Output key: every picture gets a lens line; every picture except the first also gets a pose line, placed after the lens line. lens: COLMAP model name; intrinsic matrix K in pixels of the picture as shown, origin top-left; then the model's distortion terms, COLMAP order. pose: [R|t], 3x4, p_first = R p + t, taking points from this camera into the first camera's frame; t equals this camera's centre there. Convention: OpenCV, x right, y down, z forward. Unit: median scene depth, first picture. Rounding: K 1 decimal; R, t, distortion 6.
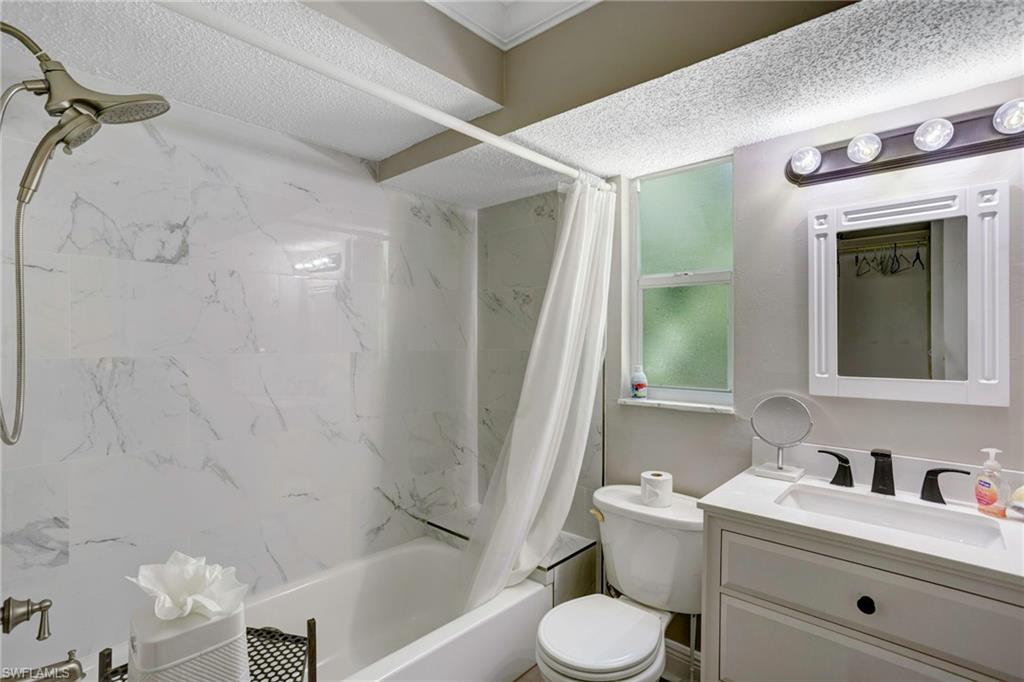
lens RADIAL K [[491.1, 0, 517.8], [0, 491.1, 341.8], [0, 0, 1]] dist [-0.004277, 0.000060]
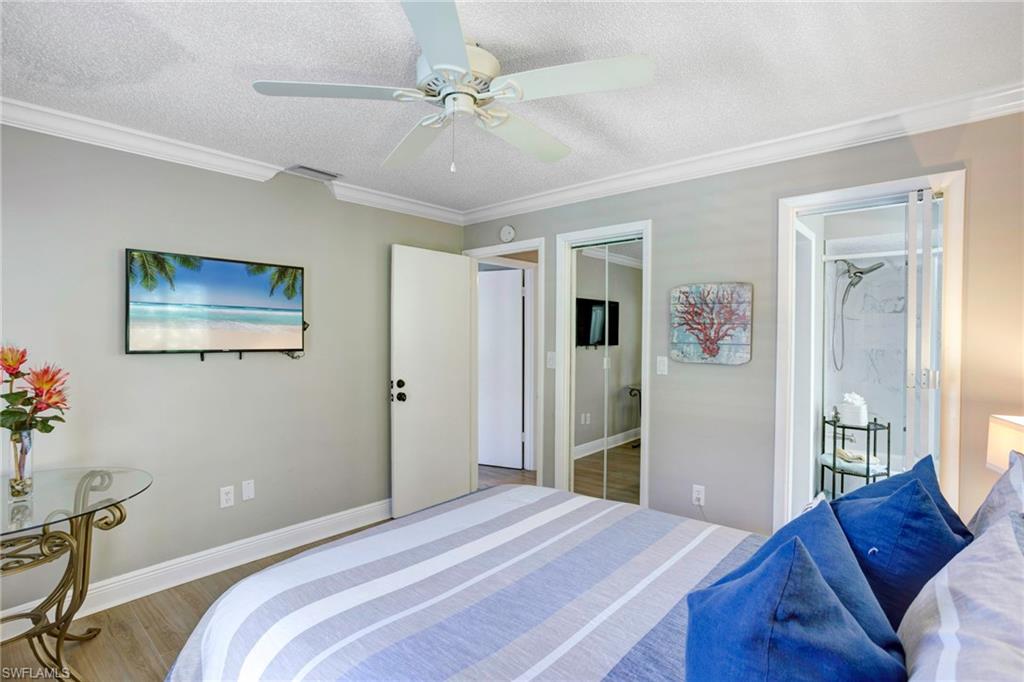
lens RADIAL K [[491.1, 0, 515.7], [0, 491.1, 344.1], [0, 0, 1]] dist [-0.004277, 0.000060]
pose [[0.023330, 0.014360, -0.999625, 1.653098], [-0.008234, 0.999866, 0.014171, -0.015527], [0.999694, 0.007900, 0.023446, -0.969860]]
